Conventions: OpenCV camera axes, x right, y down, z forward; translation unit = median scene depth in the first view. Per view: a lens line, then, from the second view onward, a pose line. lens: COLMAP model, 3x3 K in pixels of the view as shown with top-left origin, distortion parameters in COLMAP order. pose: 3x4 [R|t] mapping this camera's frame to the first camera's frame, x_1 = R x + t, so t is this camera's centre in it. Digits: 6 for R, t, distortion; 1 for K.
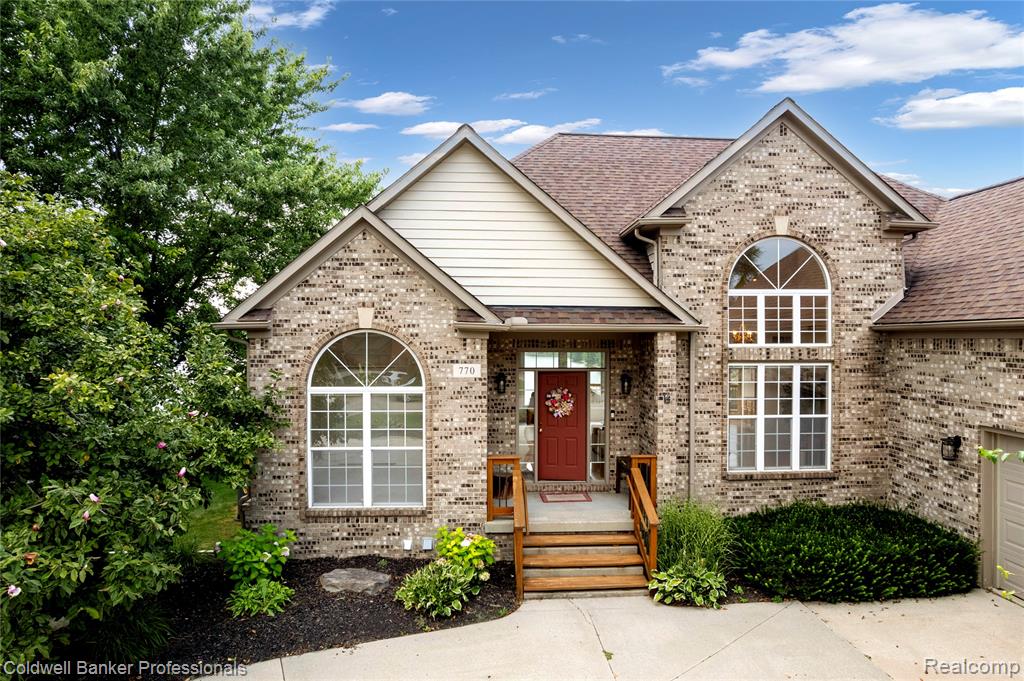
lens RADIAL K [[654.3, 0, 518.6], [0, 654.3, 340.6], [0, 0, 1]] dist [-0.072932, 0.065815]
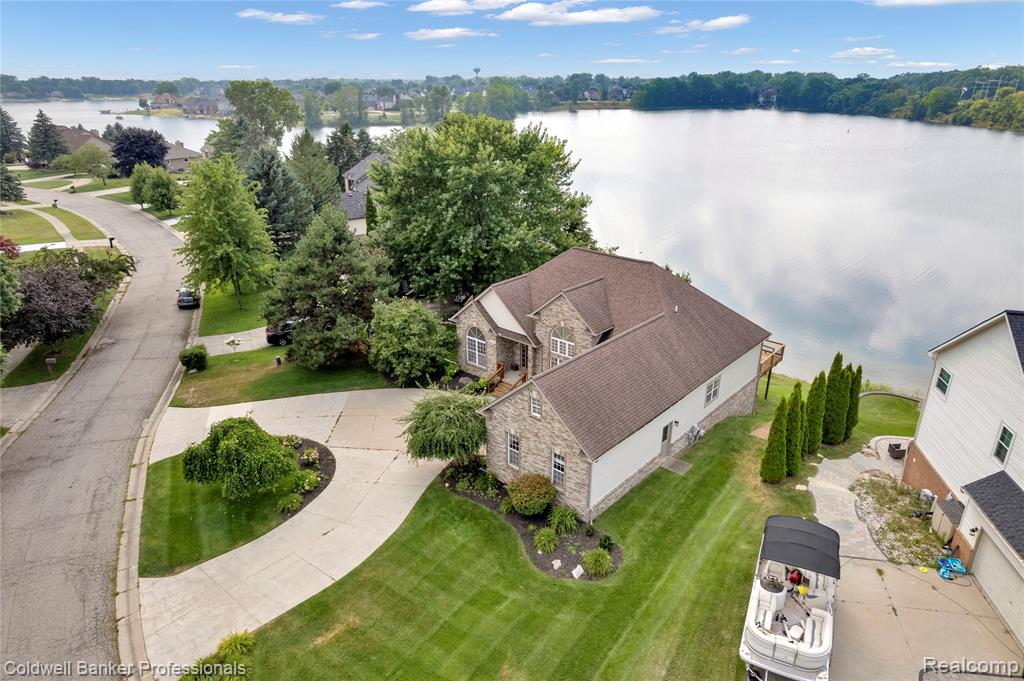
lens RADIAL K [[654.3, 0, 518.6], [0, 654.3, 340.6], [0, 0, 1]] dist [-0.072932, 0.065815]
pose [[0.719072, 0.259978, -0.644474, 2.715113], [-0.003074, 0.928568, 0.371151, -1.503285], [0.694929, -0.264903, 0.668506, -1.661000]]
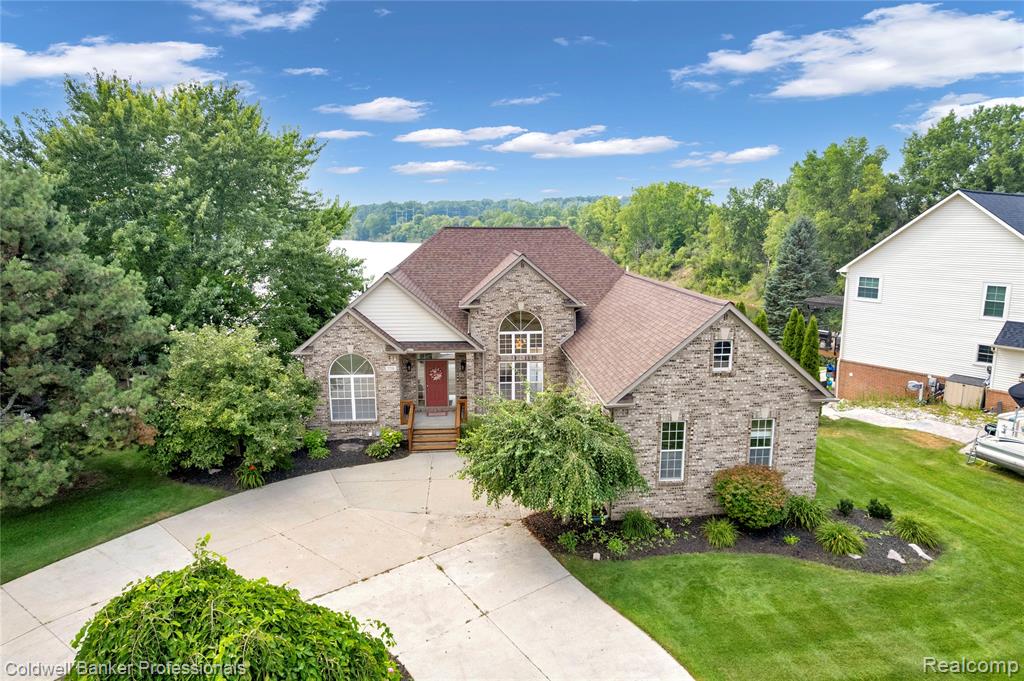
lens RADIAL K [[654.3, 0, 518.6], [0, 654.3, 340.6], [0, 0, 1]] dist [-0.072932, 0.065815]
pose [[0.999408, -0.005781, 0.033919, 0.335658], [-0.000292, 0.984325, 0.176362, -0.513792], [-0.034407, -0.176268, 0.983741, -1.516945]]
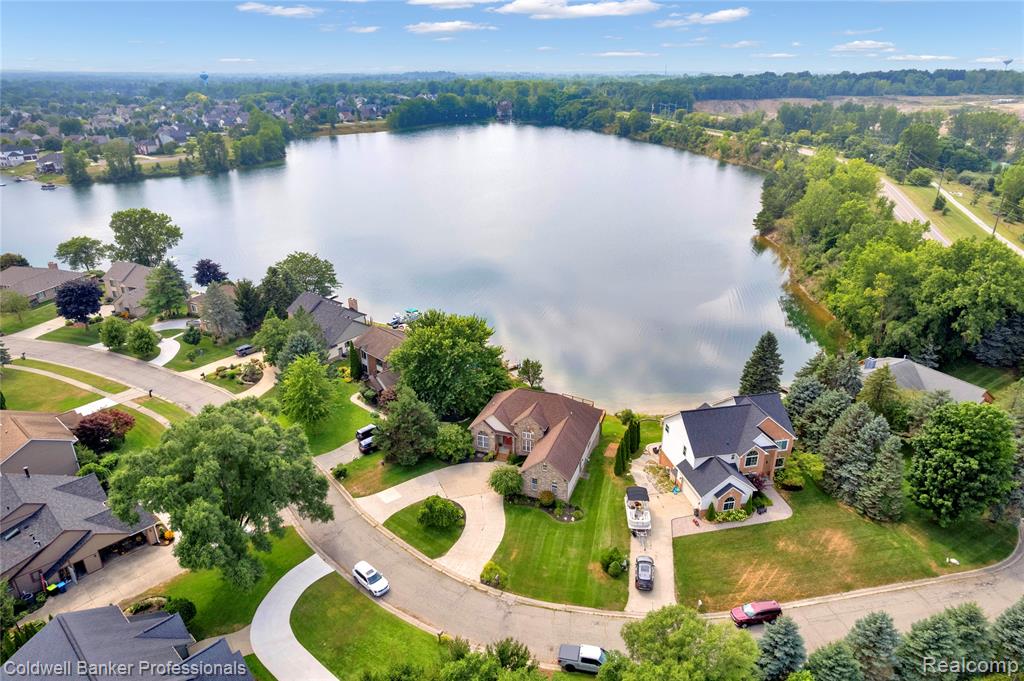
lens RADIAL K [[654.3, 0, 518.6], [0, 654.3, 340.6], [0, 0, 1]] dist [-0.072932, 0.065815]
pose [[0.927531, 0.144980, -0.344480, 3.272707], [-0.000679, 0.922349, 0.386358, -4.816890], [0.373744, -0.358125, 0.855606, -6.342891]]
